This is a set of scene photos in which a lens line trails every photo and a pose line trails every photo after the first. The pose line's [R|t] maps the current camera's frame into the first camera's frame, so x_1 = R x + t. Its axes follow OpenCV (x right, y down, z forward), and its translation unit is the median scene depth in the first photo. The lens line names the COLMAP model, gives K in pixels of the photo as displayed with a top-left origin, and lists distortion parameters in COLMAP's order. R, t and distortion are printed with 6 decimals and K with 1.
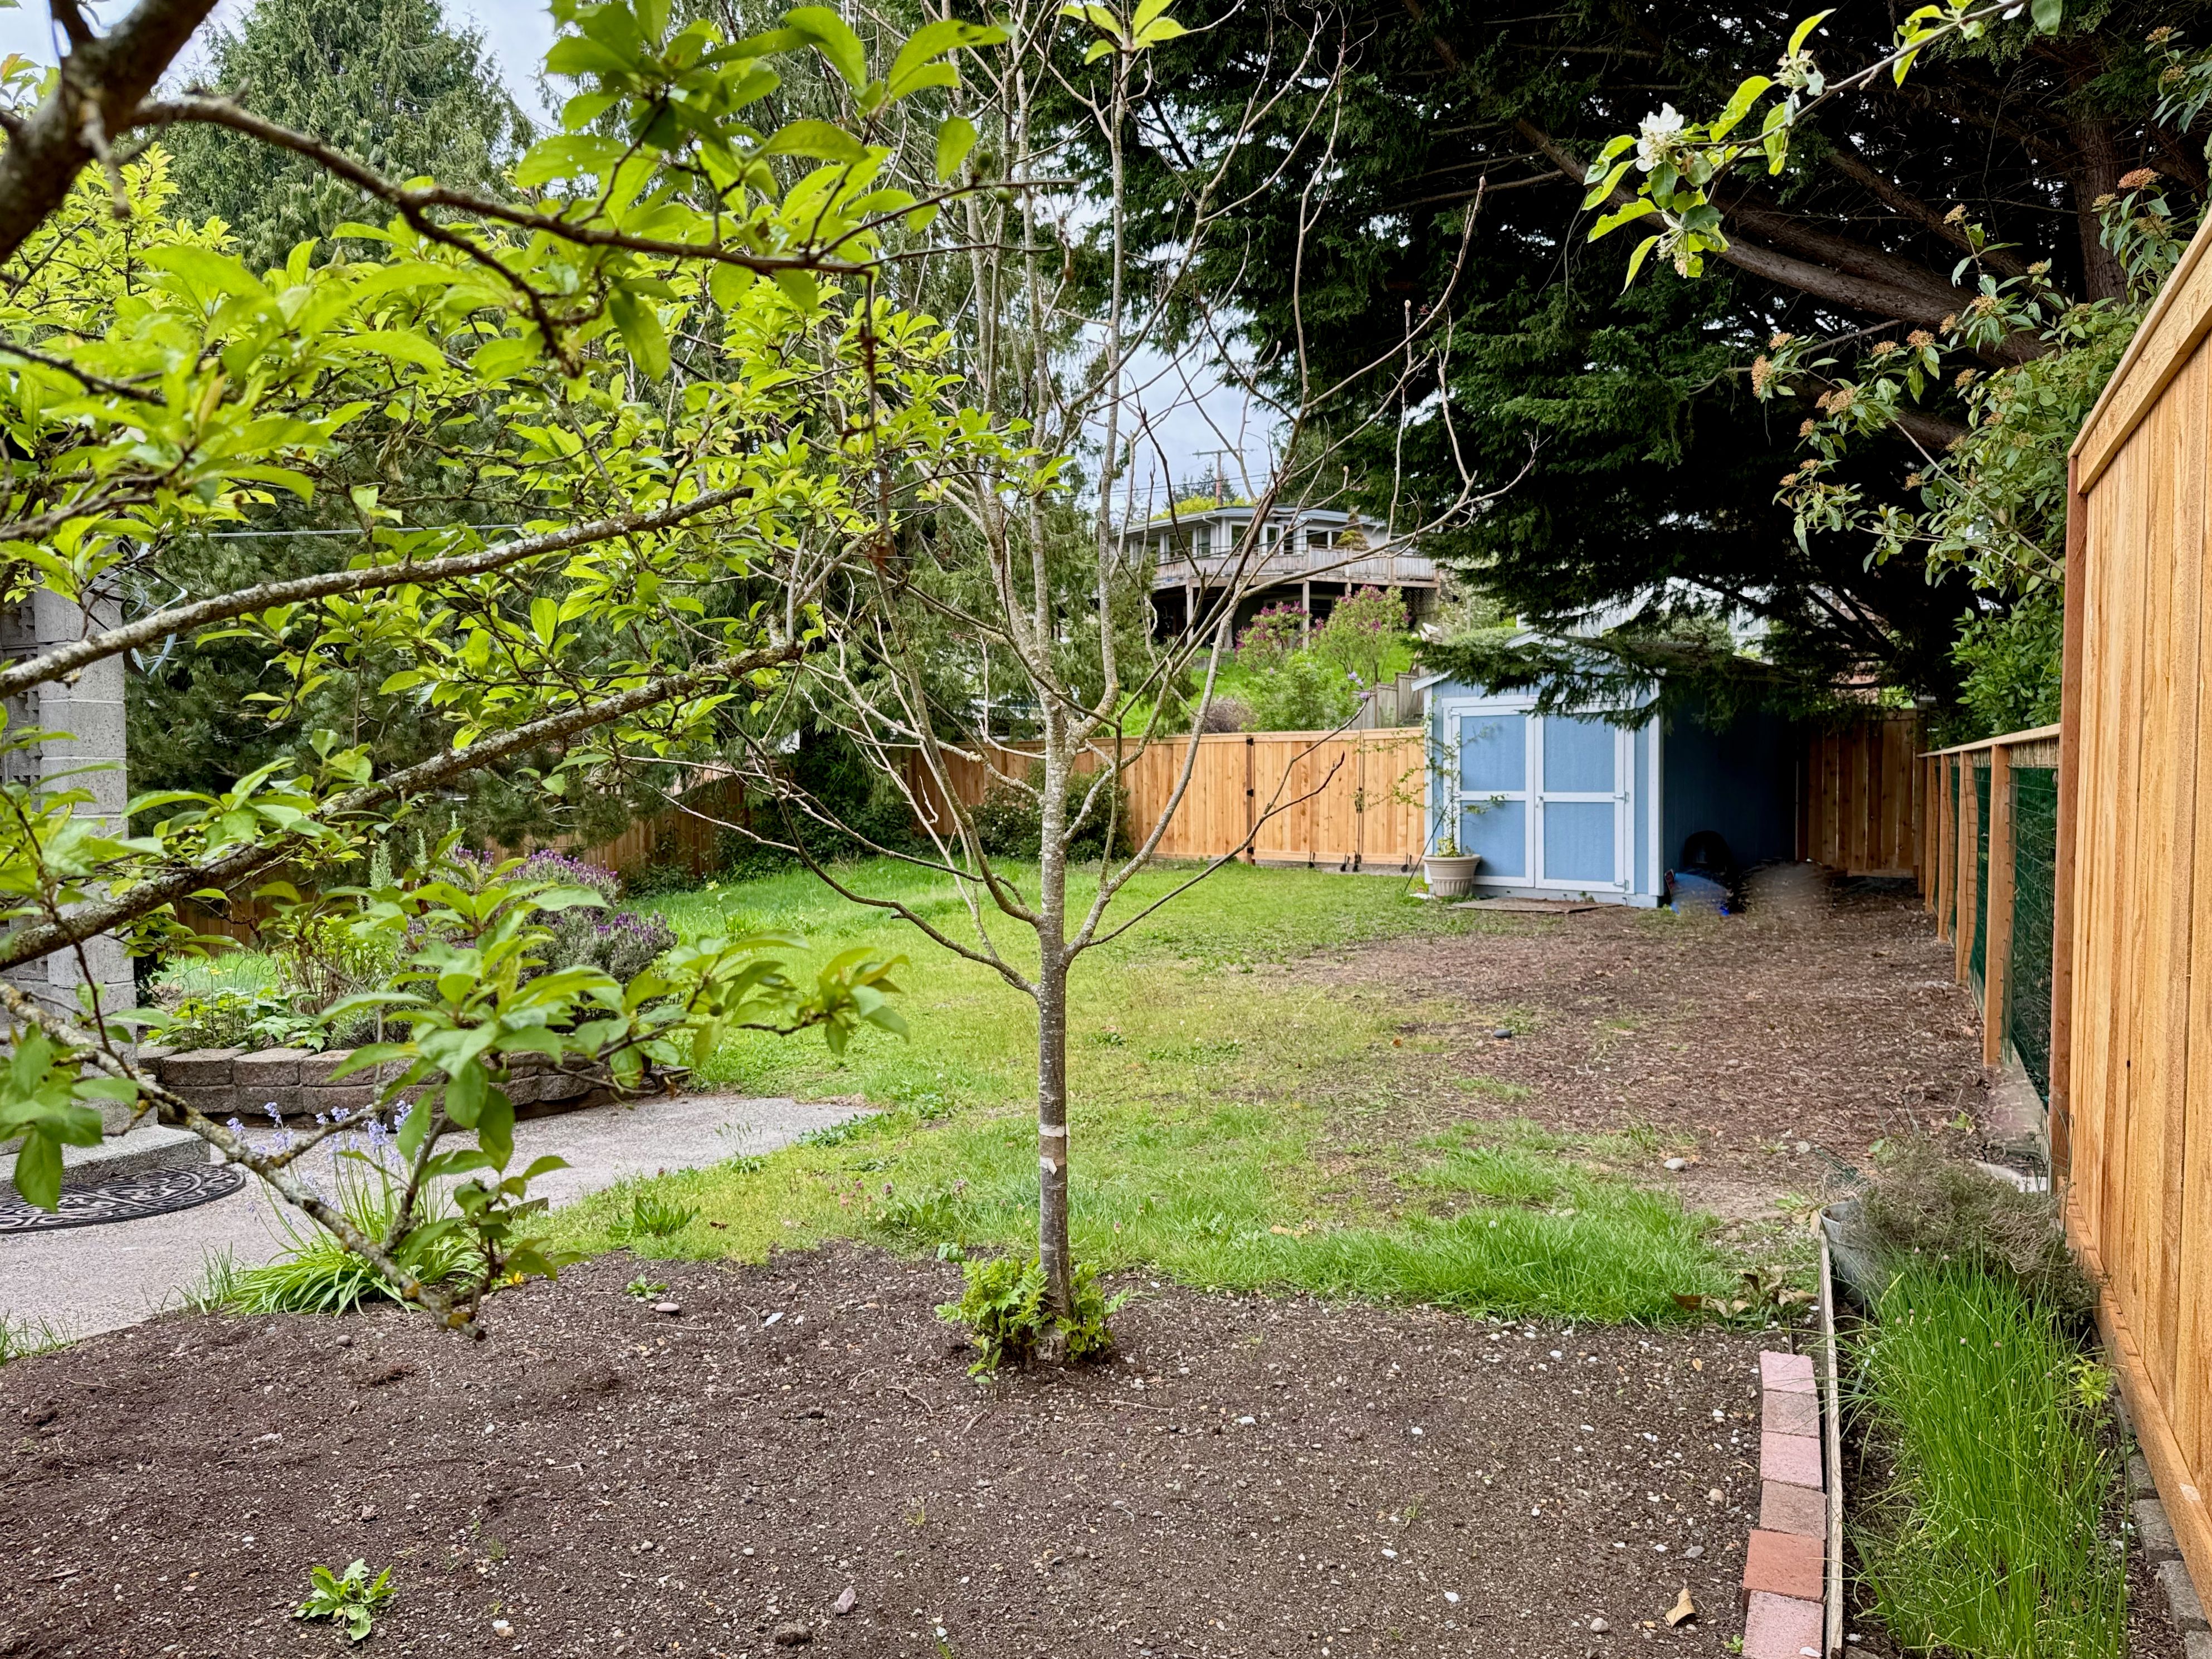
lens RADIAL K [[1602.1, 0, 1106.0], [0, 1602.1, 829.5], [0, 0, 1]] dist [0.044128, -0.001881]
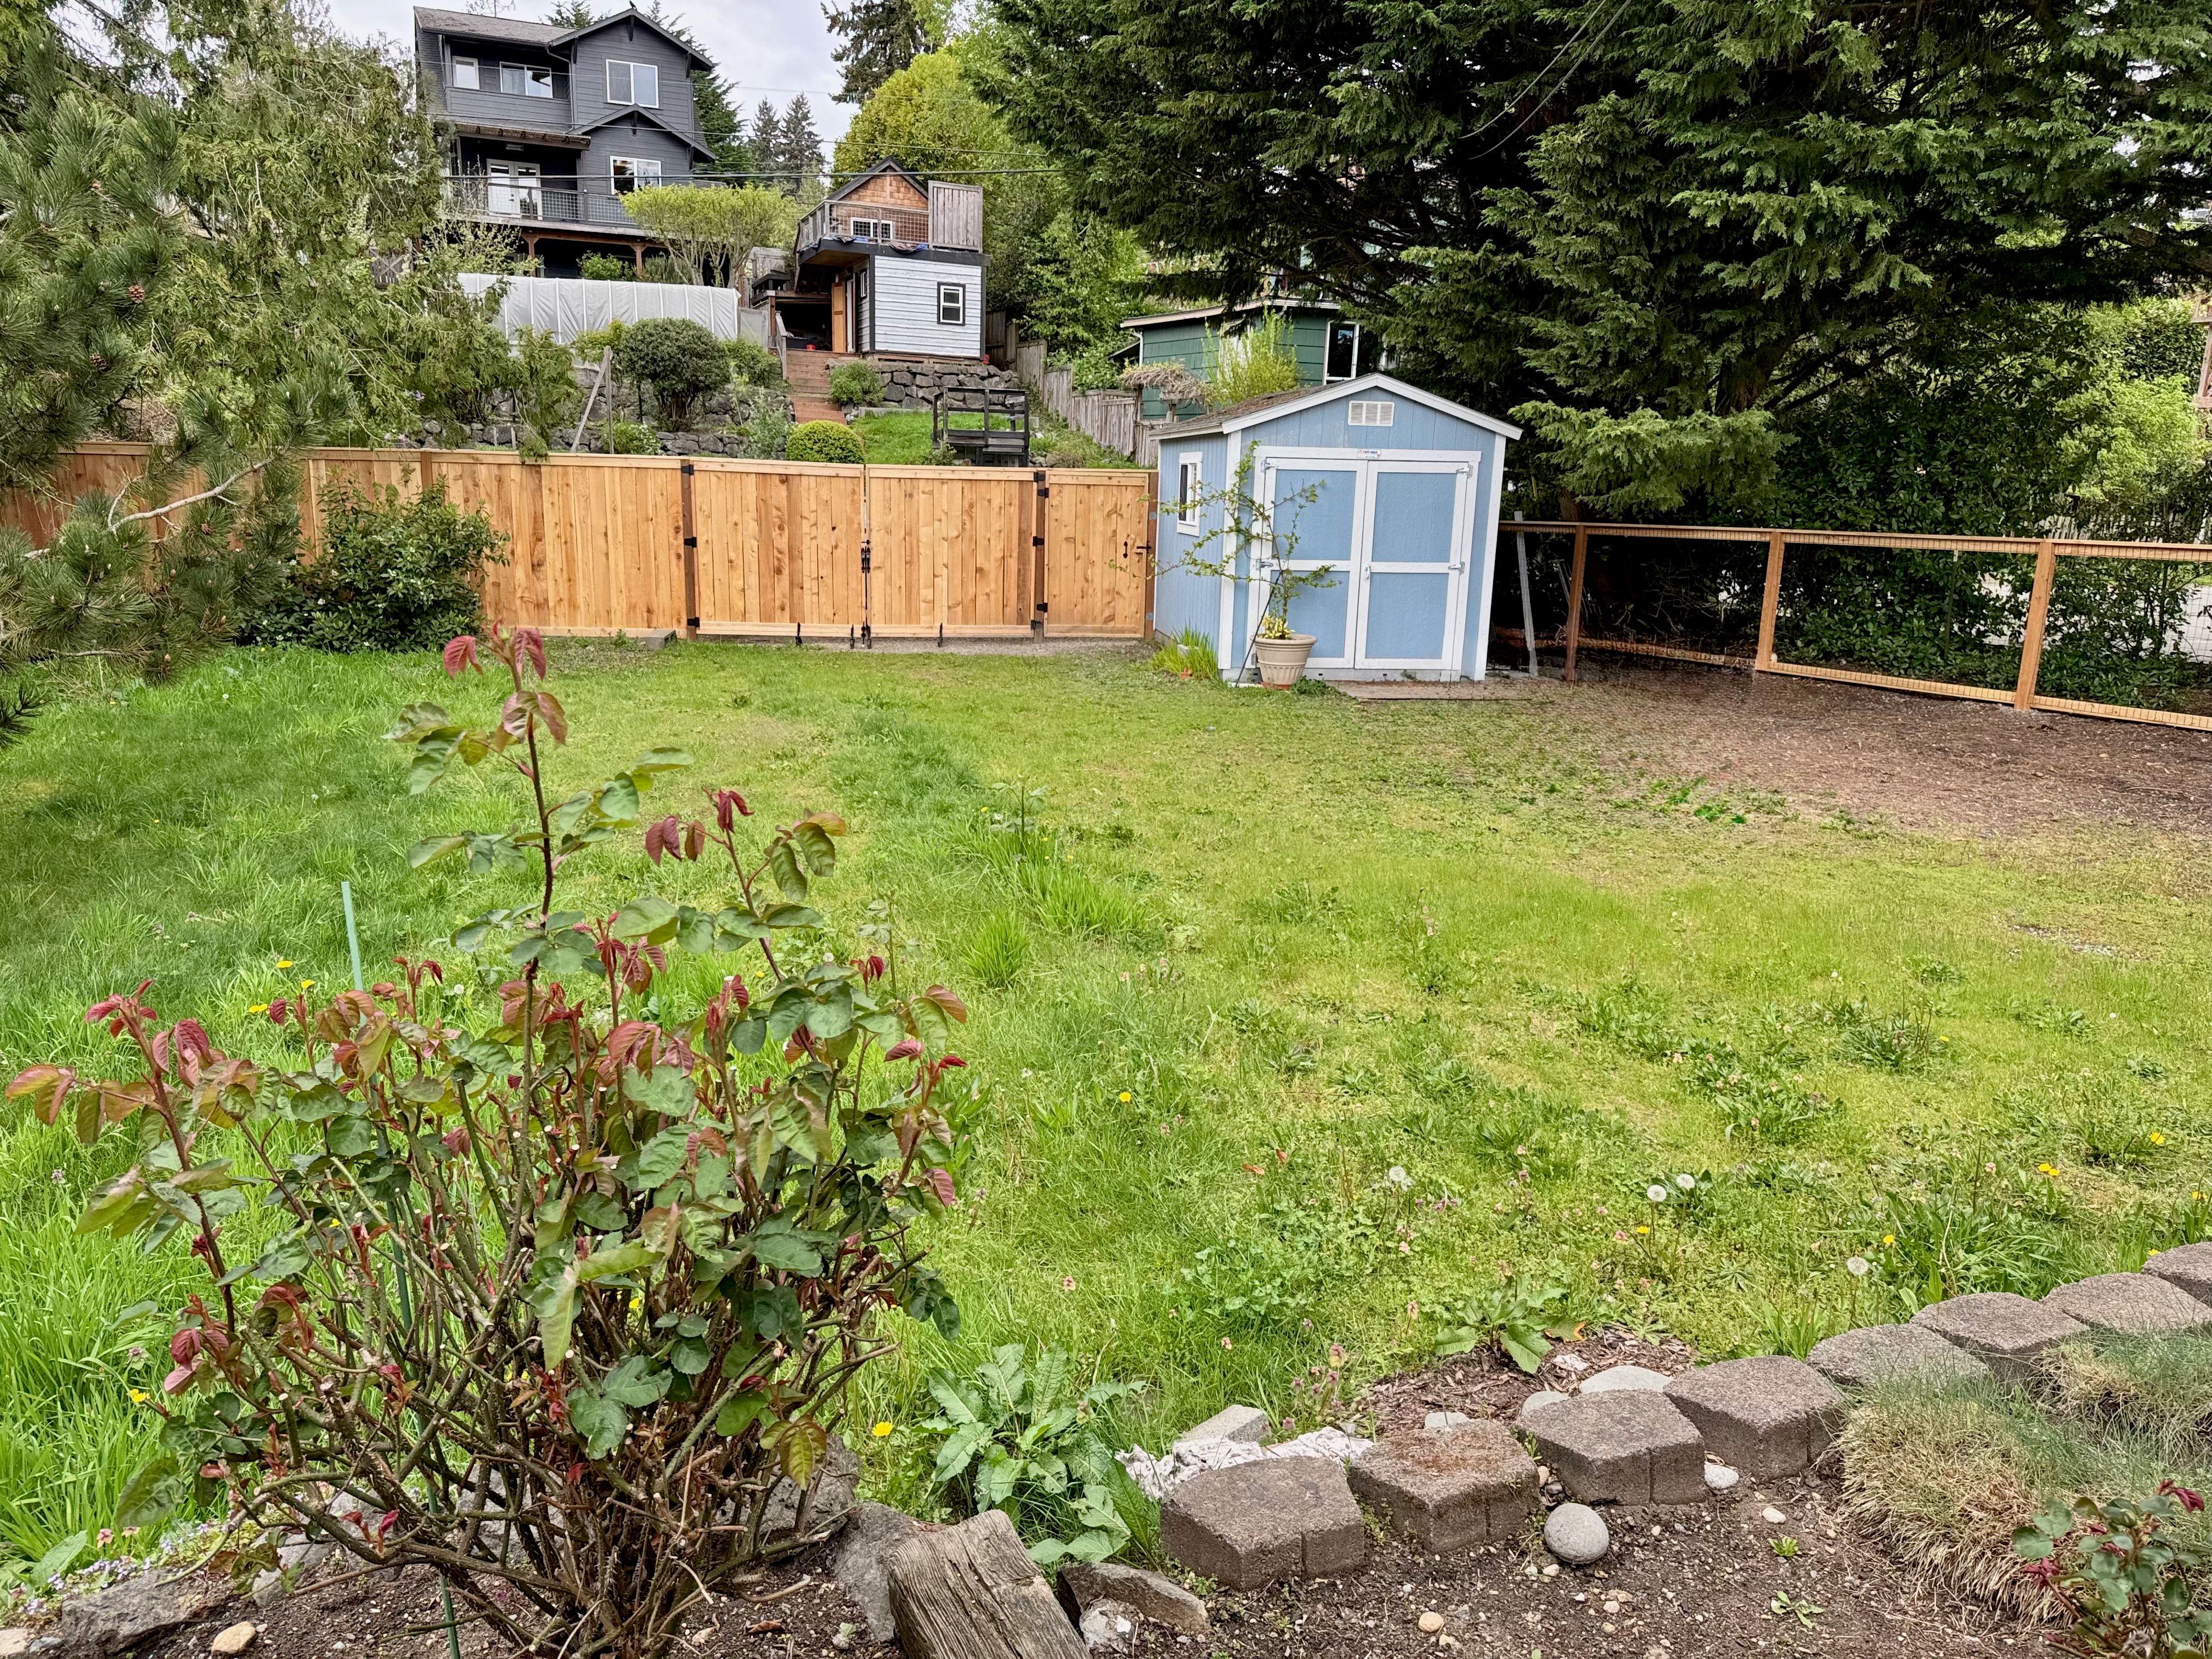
lens RADIAL K [[1602.0, 0, 1106.0], [0, 1602.0, 829.5], [0, 0, 1]] dist [0.044128, -0.001881]
pose [[0.599394, -0.149159, 0.786434, -0.534697], [-0.000172, 0.982461, 0.186469, -0.042640], [-0.800454, -0.111904, 0.588855, 0.561856]]
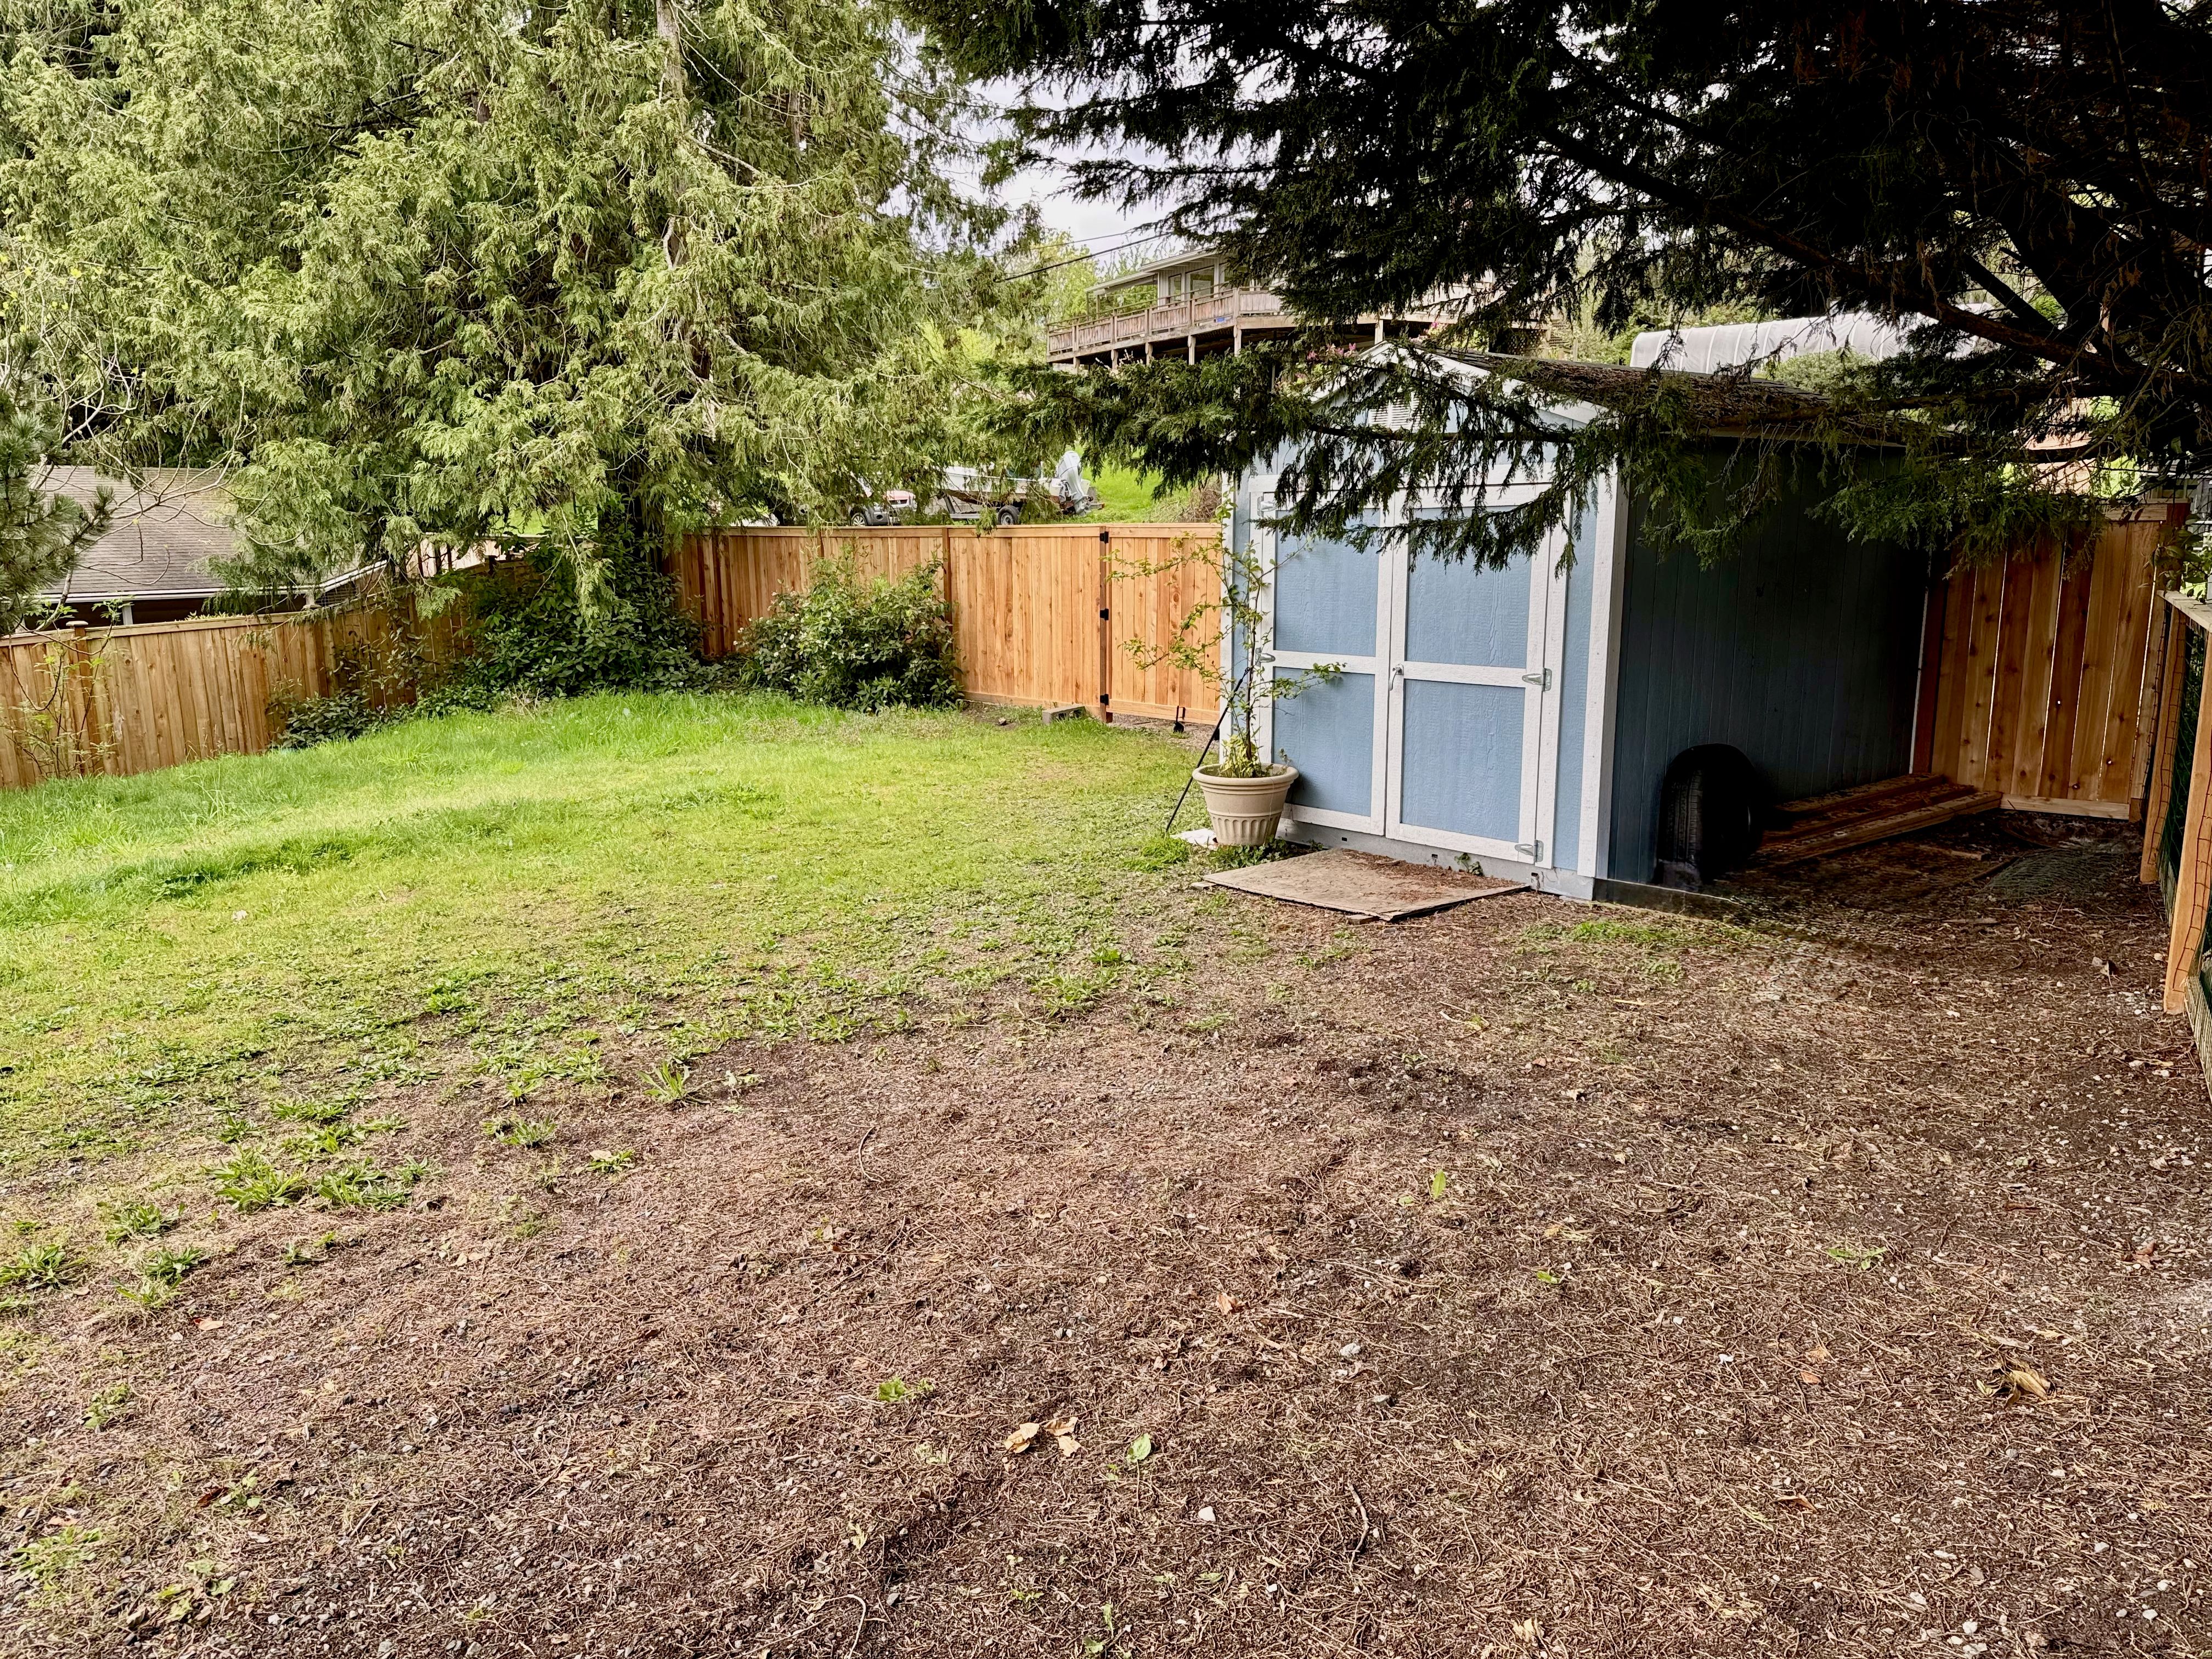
lens RADIAL K [[1537.7, 0, 1155.7], [0, 1537.7, 825.5], [0, 0, 1]] dist [0.149036, -0.217458]
pose [[0.996791, 0.026789, -0.075437, 0.225115], [-0.015485, 0.989070, 0.146631, -0.041939], [0.078541, -0.144992, 0.986311, 0.474039]]
